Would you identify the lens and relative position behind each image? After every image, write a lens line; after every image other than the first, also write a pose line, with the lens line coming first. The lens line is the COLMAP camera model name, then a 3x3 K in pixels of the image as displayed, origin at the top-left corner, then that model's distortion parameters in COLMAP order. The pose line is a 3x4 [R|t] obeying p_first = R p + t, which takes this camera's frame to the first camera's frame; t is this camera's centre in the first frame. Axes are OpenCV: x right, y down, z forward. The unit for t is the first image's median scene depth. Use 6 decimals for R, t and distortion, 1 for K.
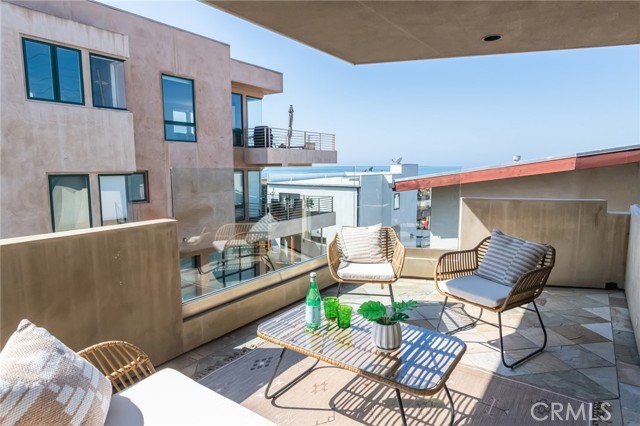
lens RADIAL K [[384.0, 0, 320.6], [0, 384.0, 213.1], [0, 0, 1]] dist [0.002516, 0.000681]
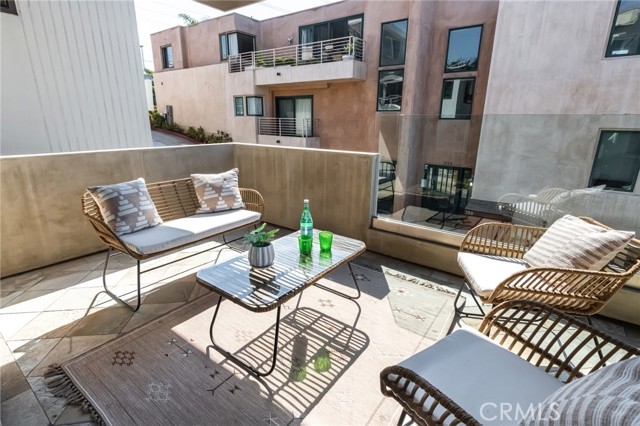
lens RADIAL K [[317.8, 0, 323.2], [0, 317.8, 211.1], [0, 0, 1]] dist [0.006406, 0.000275]
pose [[-0.031968, 0.277221, -0.960274, 0.254870], [-0.140554, 0.949971, 0.278926, -0.026849], [0.989557, 0.143887, 0.008596, 0.276541]]
